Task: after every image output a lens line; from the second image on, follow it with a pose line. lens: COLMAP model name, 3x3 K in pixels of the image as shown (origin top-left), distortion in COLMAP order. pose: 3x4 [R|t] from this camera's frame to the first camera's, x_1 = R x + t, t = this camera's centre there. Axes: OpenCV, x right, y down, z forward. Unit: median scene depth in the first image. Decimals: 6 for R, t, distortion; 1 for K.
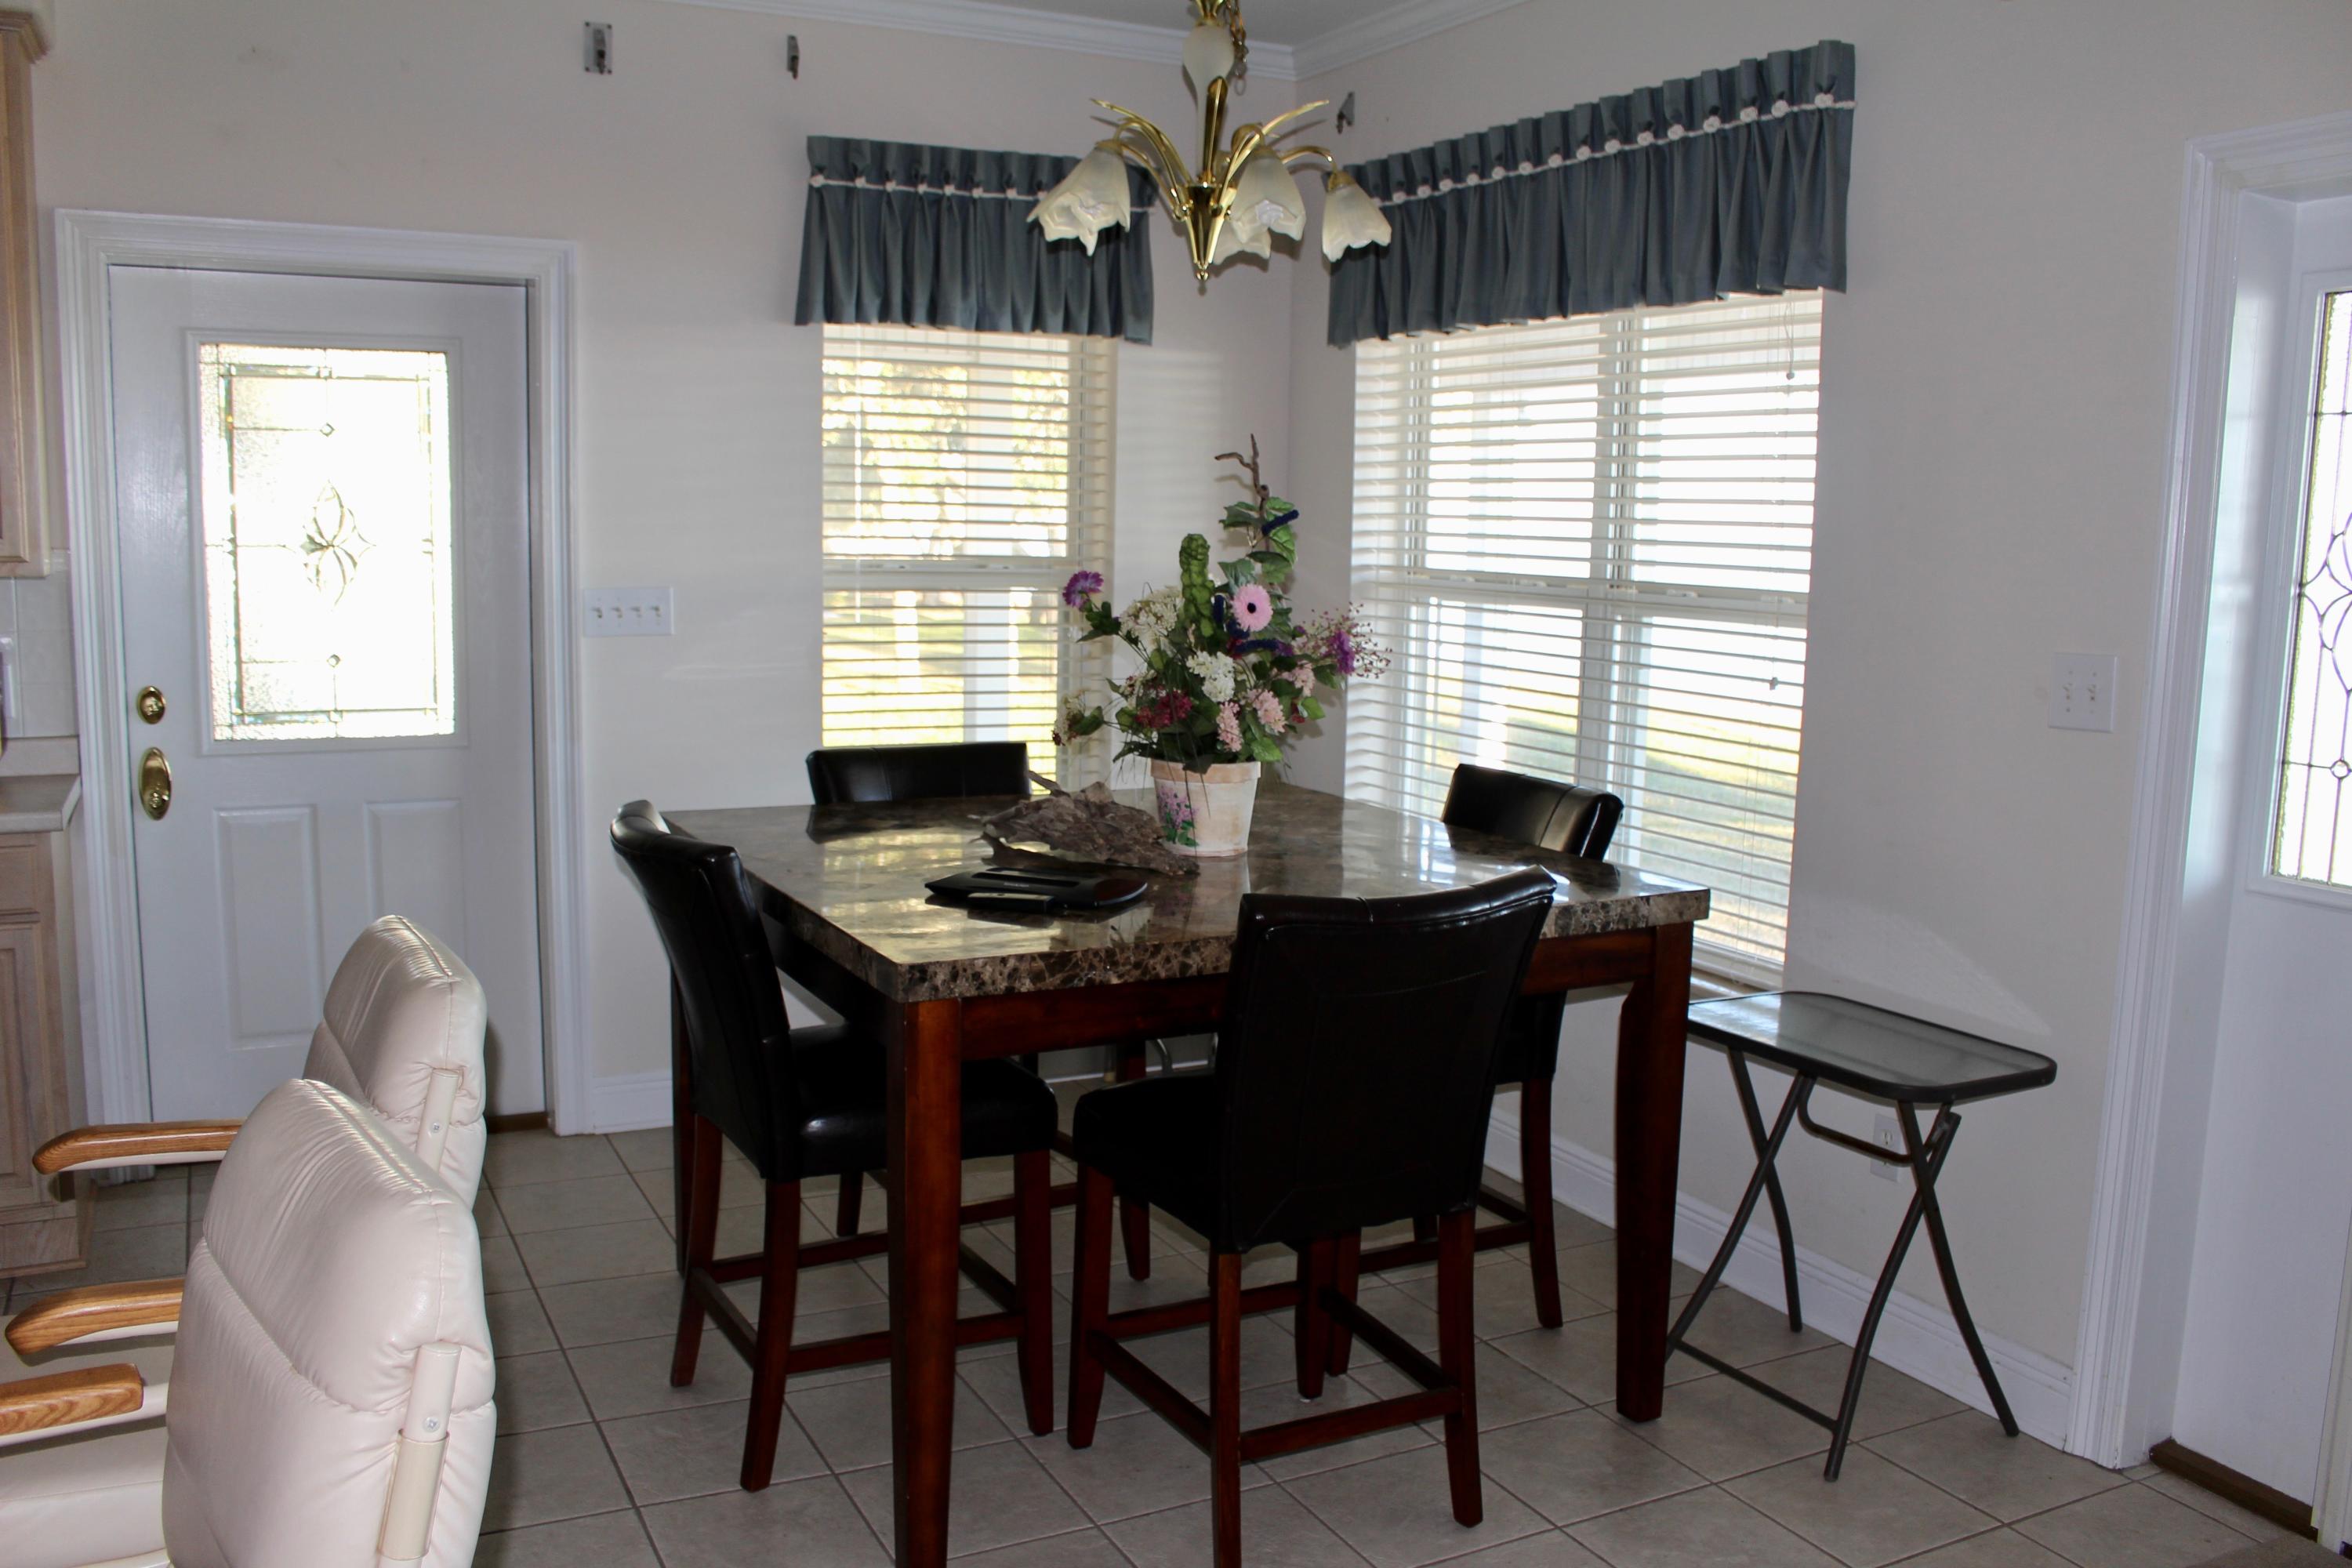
lens RADIAL K [[1957.8, 0, 1168.9], [0, 1957.8, 789.4], [0, 0, 1]] dist [-0.151141, 0.114950]
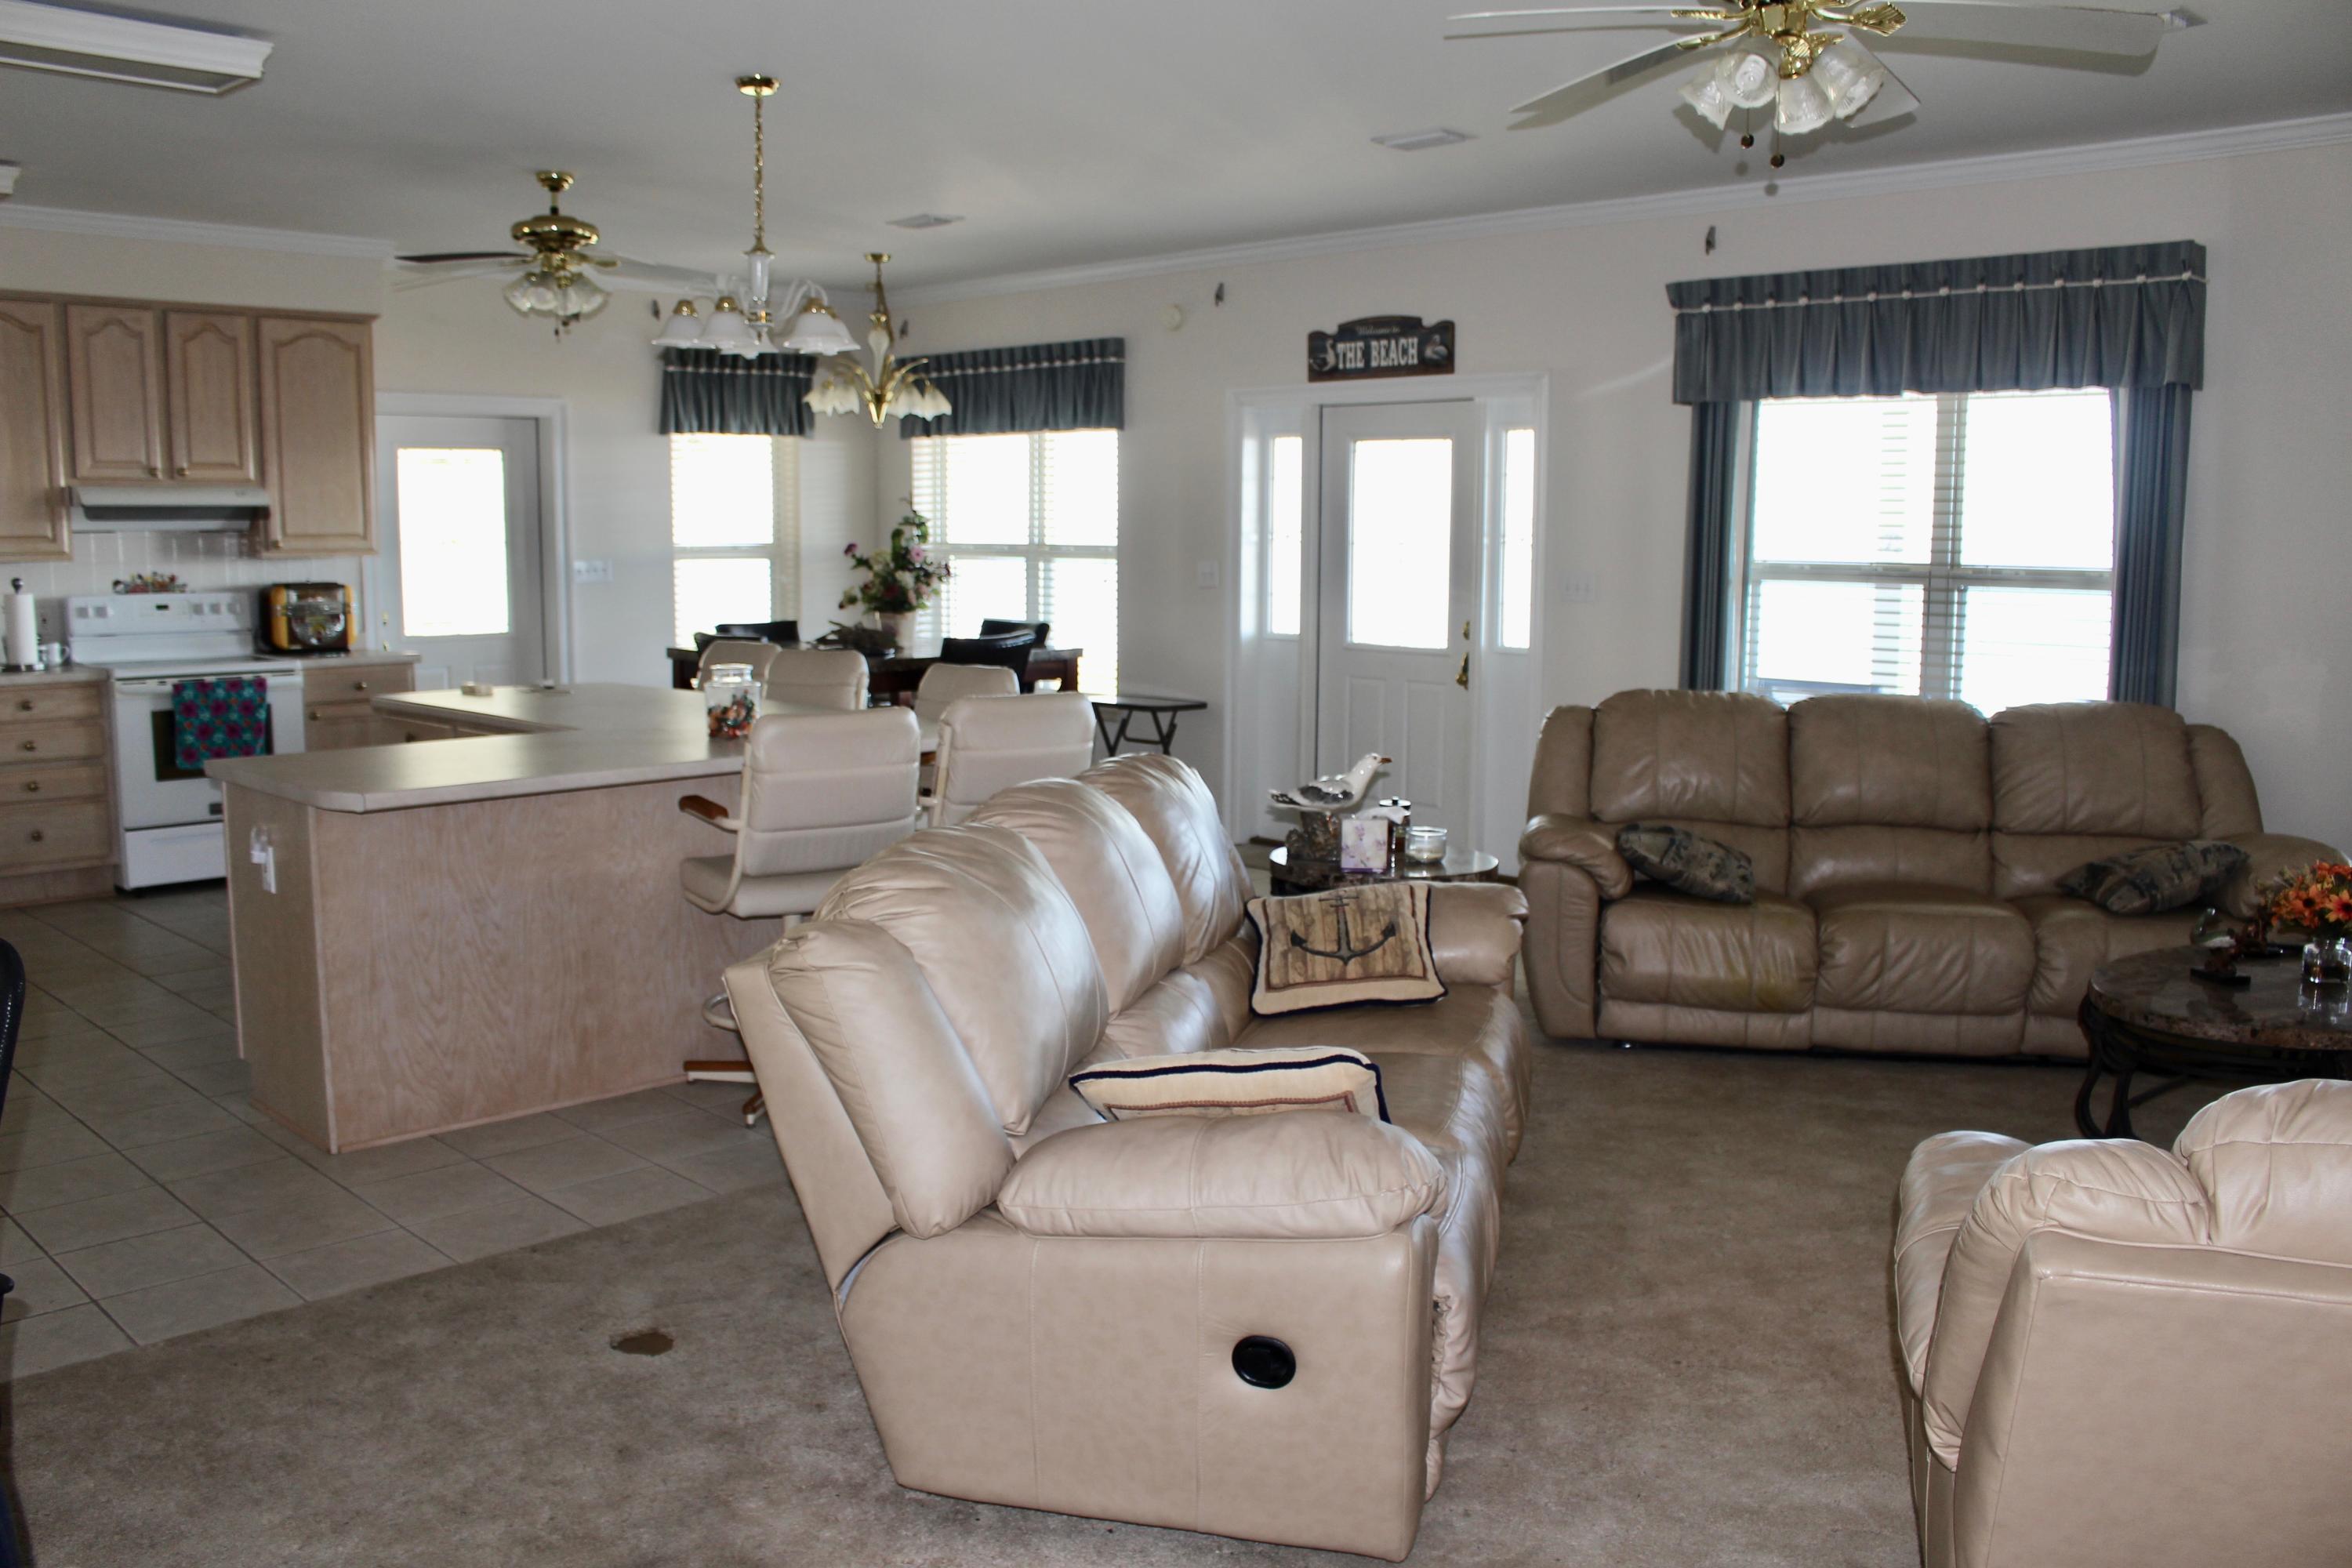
lens RADIAL K [[1957.8, 0, 1182.5], [0, 1957.8, 794.1], [0, 0, 1]] dist [-0.151141, 0.114950]
pose [[0.948450, -0.058931, 0.311400, -0.377650], [0.057966, 0.998242, 0.012362, 0.184257], [-0.311581, 0.006326, 0.950199, -1.364637]]
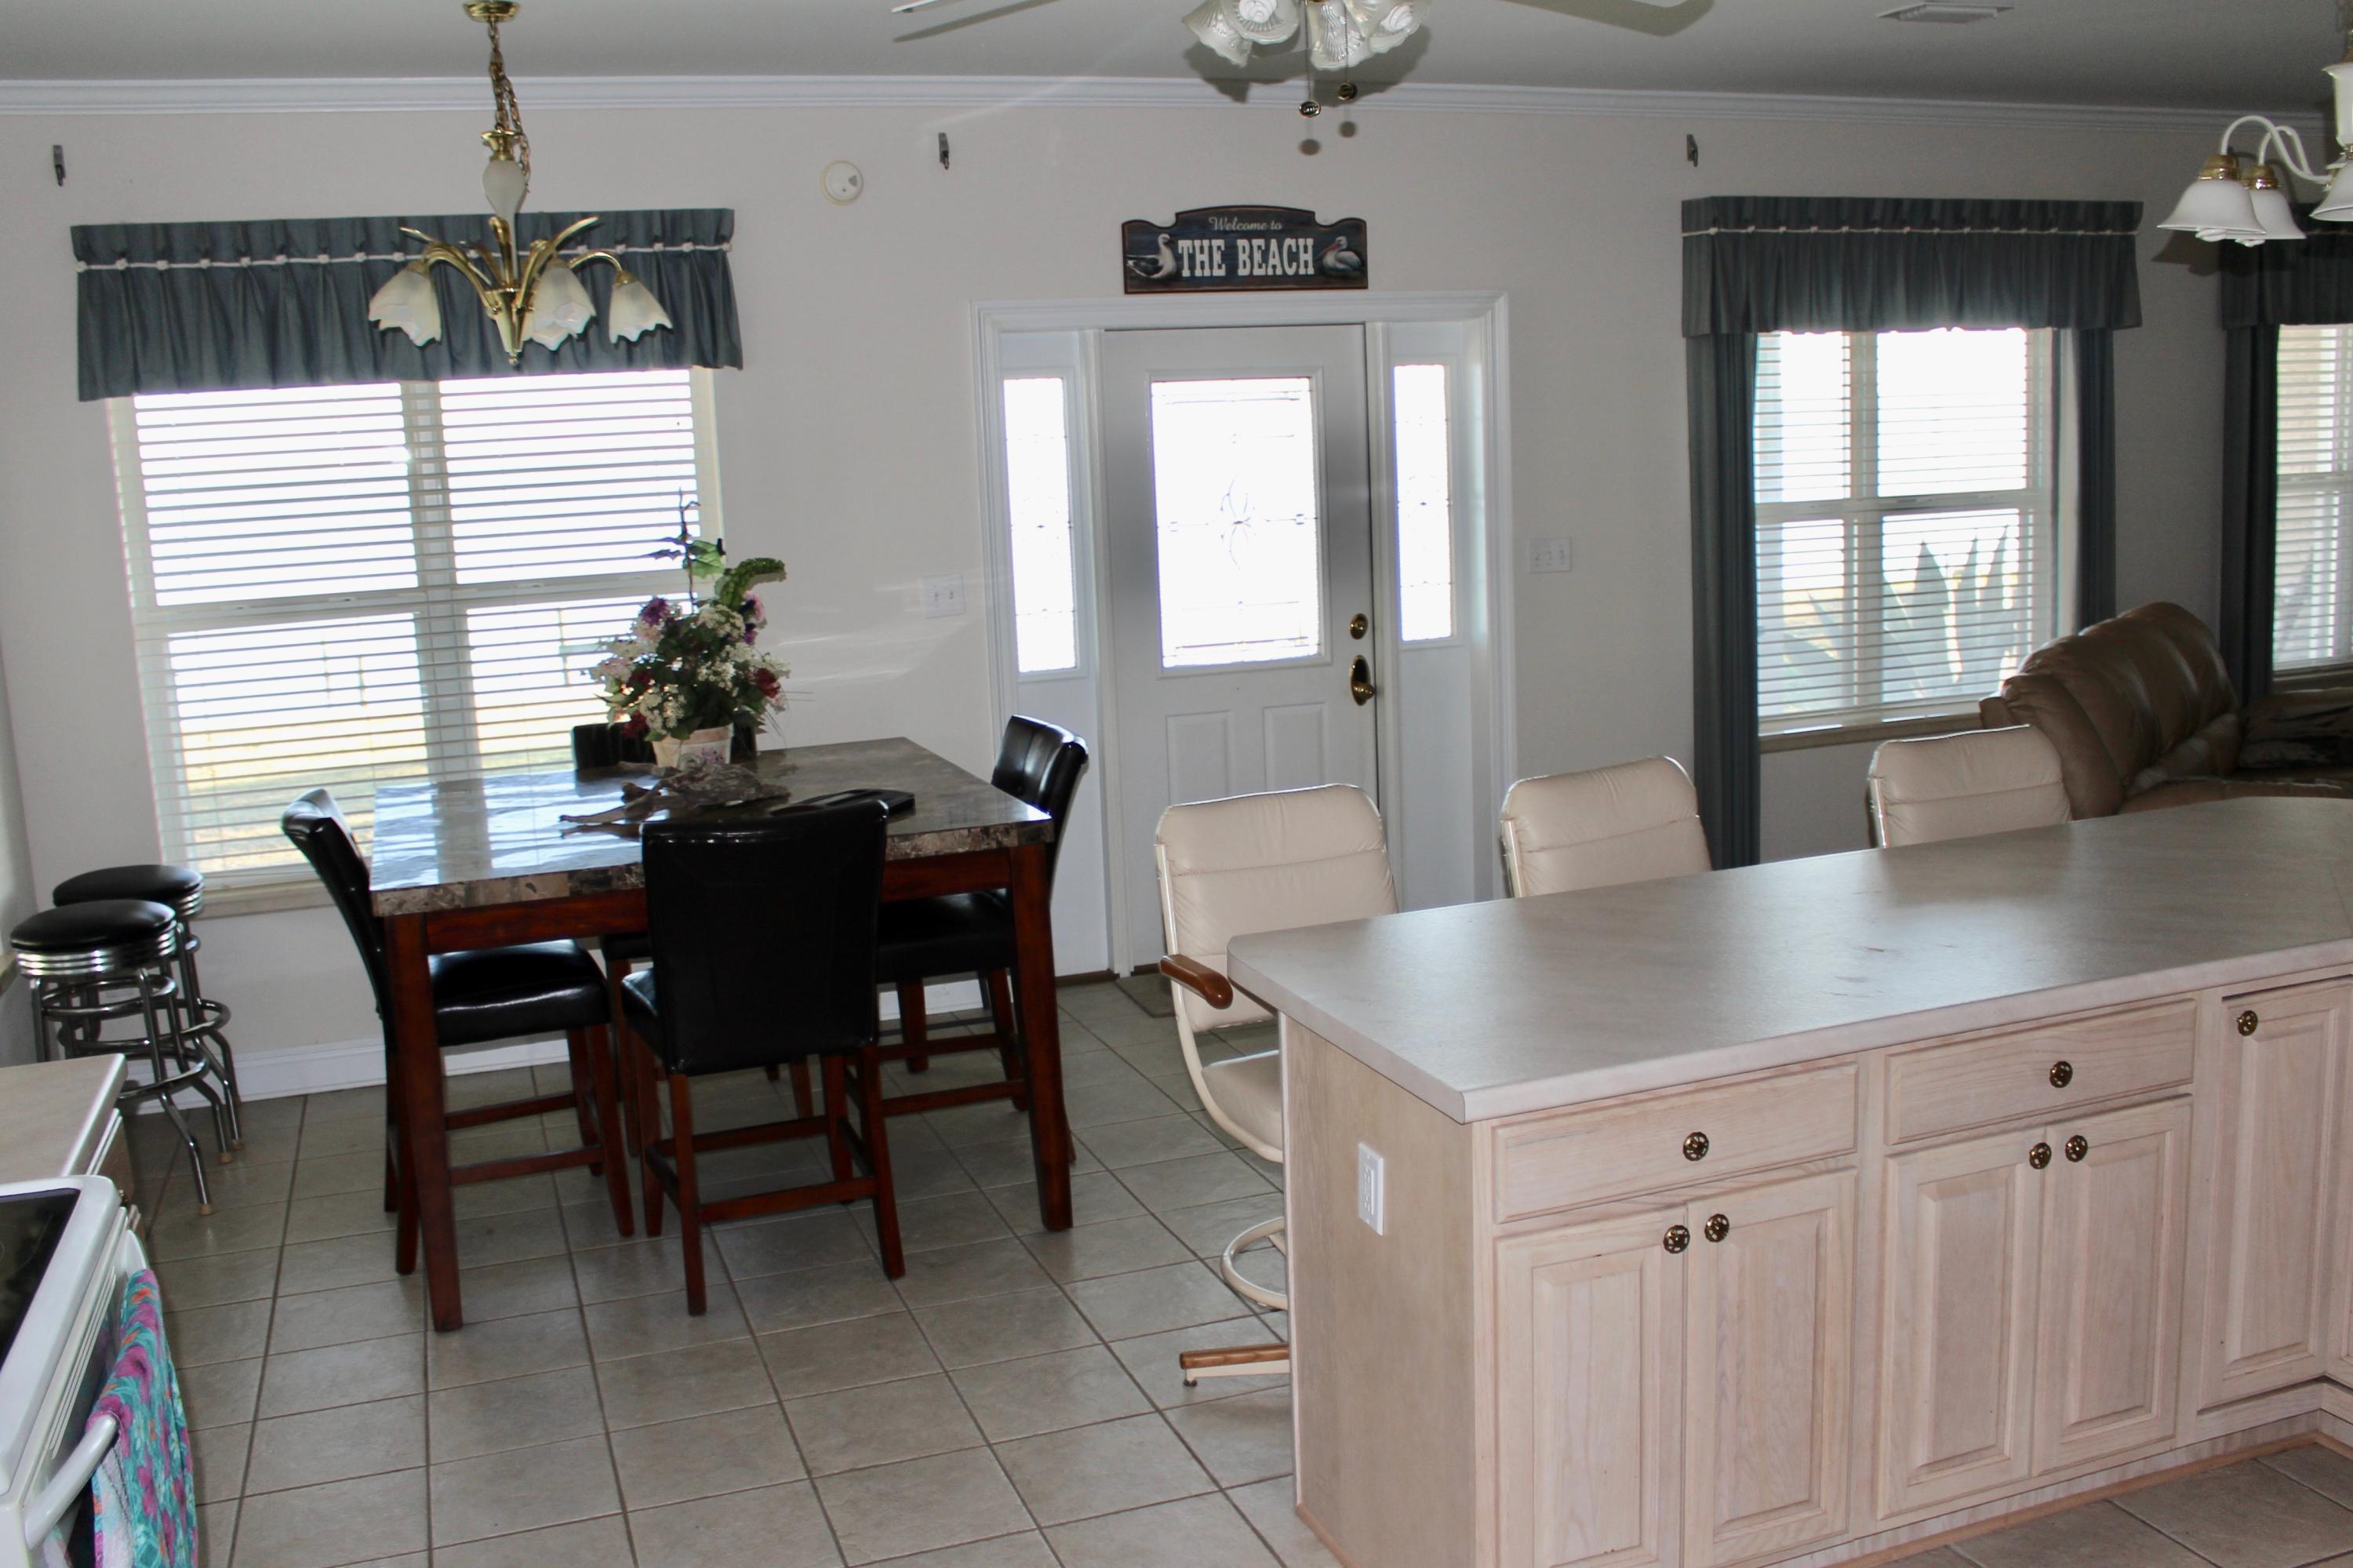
lens RADIAL K [[2136.2, 0, 1162.8], [0, 2136.2, 805.6], [0, 0, 1]] dist [-0.145346, 0.106325]
pose [[0.122310, -0.198239, 0.972492, -1.149969], [0.182538, 0.967628, 0.174290, -0.130235], [-0.975562, 0.156199, 0.154537, 0.380810]]
